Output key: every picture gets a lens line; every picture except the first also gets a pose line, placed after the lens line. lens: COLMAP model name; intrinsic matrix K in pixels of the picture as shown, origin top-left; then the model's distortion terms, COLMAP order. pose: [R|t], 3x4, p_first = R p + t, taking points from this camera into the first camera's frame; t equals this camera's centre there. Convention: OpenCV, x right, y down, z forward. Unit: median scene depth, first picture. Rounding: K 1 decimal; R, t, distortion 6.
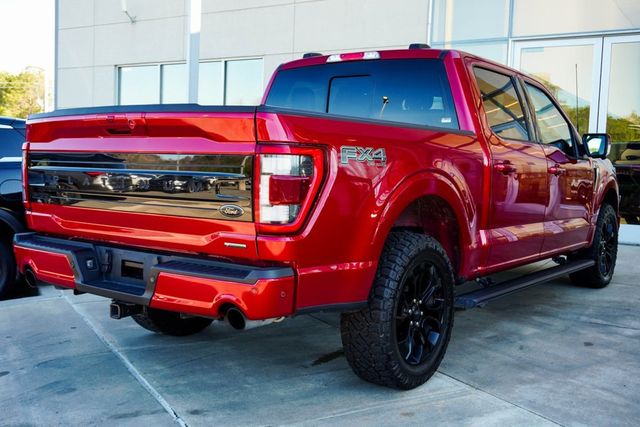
lens RADIAL K [[705.6, 0, 316.9], [0, 705.6, 210.7], [0, 0, 1]] dist [-0.001040, 0.000000]
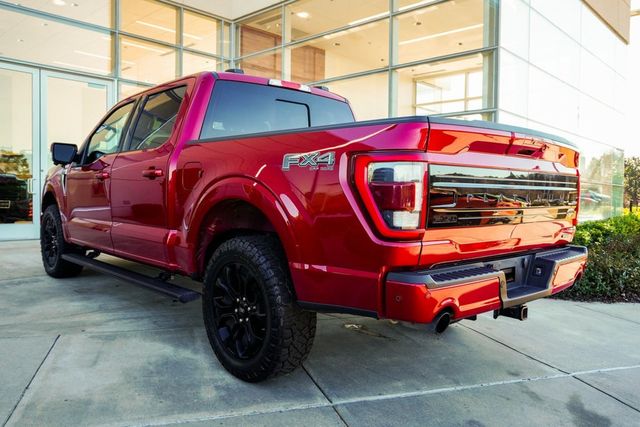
lens RADIAL K [[509.4, 0, 320.2], [0, 509.4, 213.0], [0, 0, 1]] dist [-0.020969, 0.004786]
pose [[0.188328, -0.068346, 0.979725, -0.980725], [0.052217, 0.996861, 0.059504, -0.070645], [-0.980717, 0.039952, 0.191306, 1.010878]]
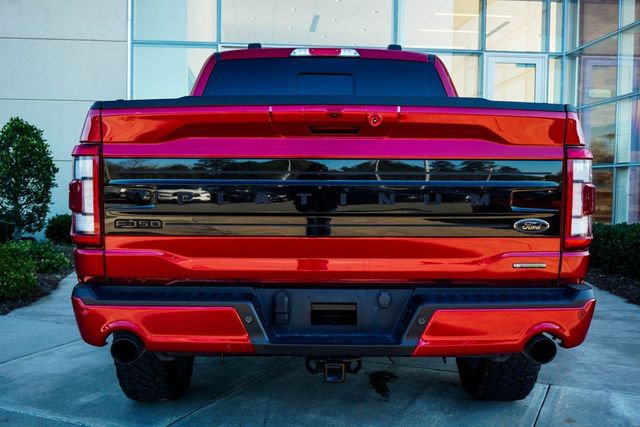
lens RADIAL K [[705.6, 0, 318.6], [0, 705.6, 217.2], [0, 0, 1]] dist [-0.001040, 0.000000]
pose [[0.800101, -0.054812, 0.597355, -0.641156], [0.054526, 0.998340, 0.018573, -0.030948], [-0.597382, 0.017712, 0.801761, 0.359619]]
